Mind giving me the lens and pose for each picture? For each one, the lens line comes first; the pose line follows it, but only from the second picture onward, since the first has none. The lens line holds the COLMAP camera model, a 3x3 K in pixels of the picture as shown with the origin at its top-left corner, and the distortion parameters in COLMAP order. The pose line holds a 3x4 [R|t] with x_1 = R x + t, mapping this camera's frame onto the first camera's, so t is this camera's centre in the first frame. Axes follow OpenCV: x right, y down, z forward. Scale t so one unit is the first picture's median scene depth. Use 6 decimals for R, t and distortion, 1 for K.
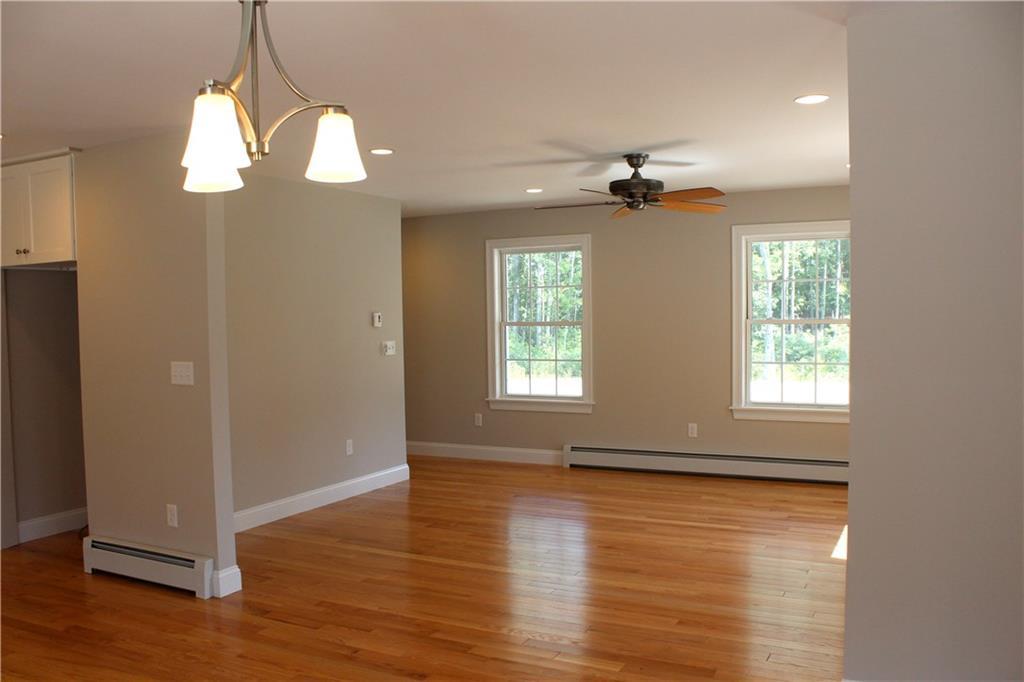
lens RADIAL K [[871.2, 0, 512.0], [0, 871.2, 341.0], [0, 0, 1]] dist [-0.081104, 0.016247]
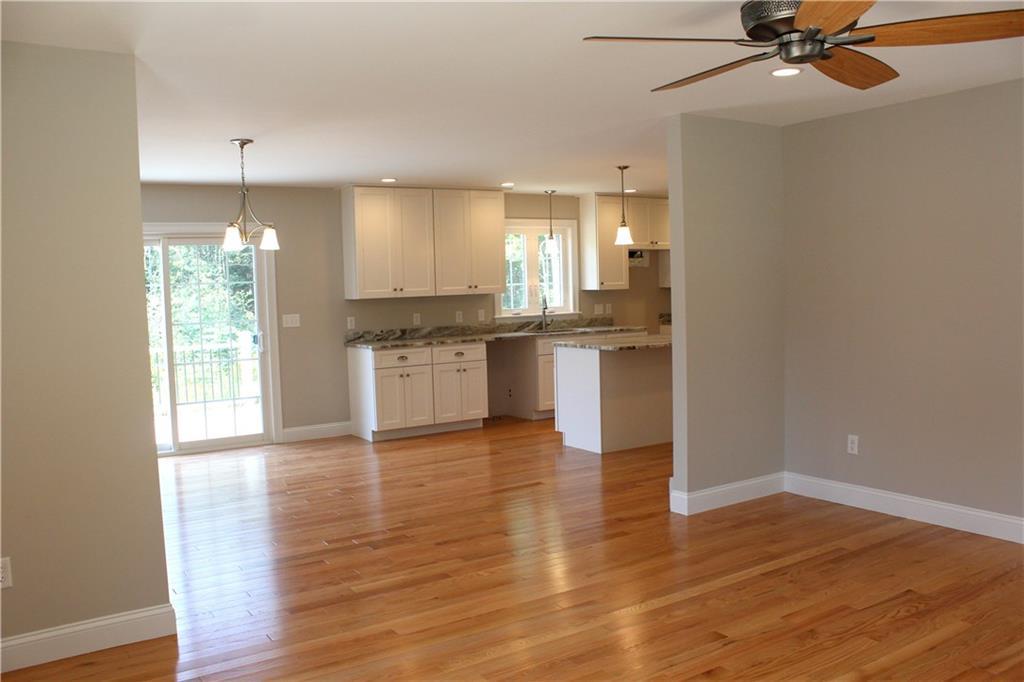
lens RADIAL K [[871.2, 0, 512.0], [0, 871.2, 341.0], [0, 0, 1]] dist [-0.081104, 0.016247]
pose [[-0.483081, 0.095806, -0.870318, 0.703755], [0.014200, 0.994722, 0.101619, -0.061141], [0.875460, 0.036731, -0.481892, 1.190599]]
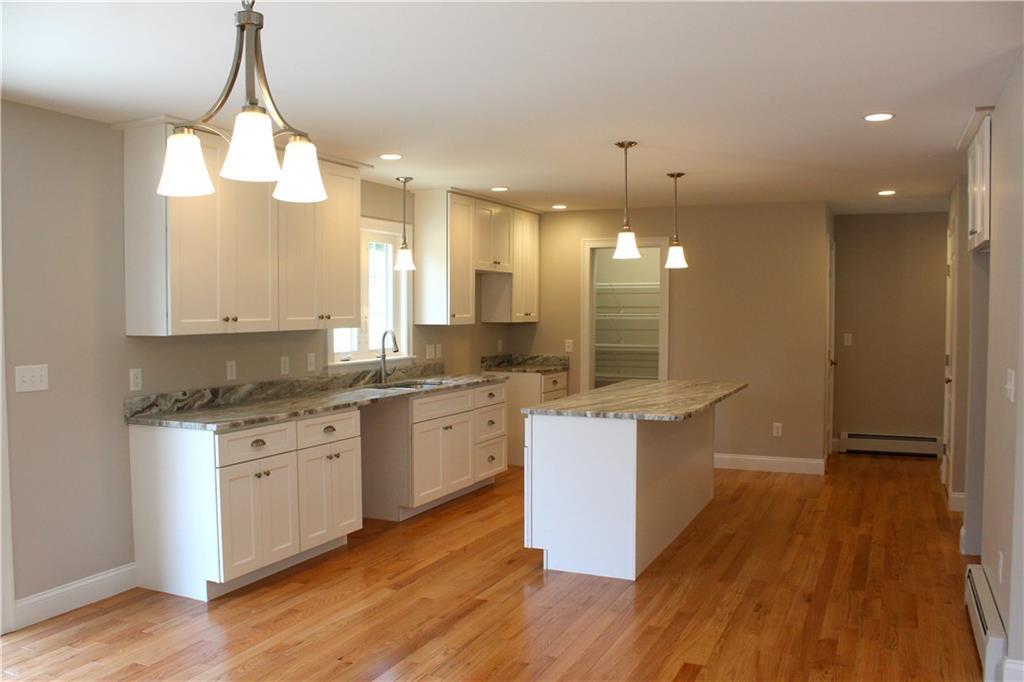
lens RADIAL K [[871.2, 0, 512.0], [0, 871.2, 341.0], [0, 0, 1]] dist [-0.081104, 0.016247]
pose [[0.047934, 0.058785, -0.997119, 0.555352], [-0.025870, 0.998005, 0.057594, -0.050291], [0.998515, 0.023035, 0.049359, 0.924093]]
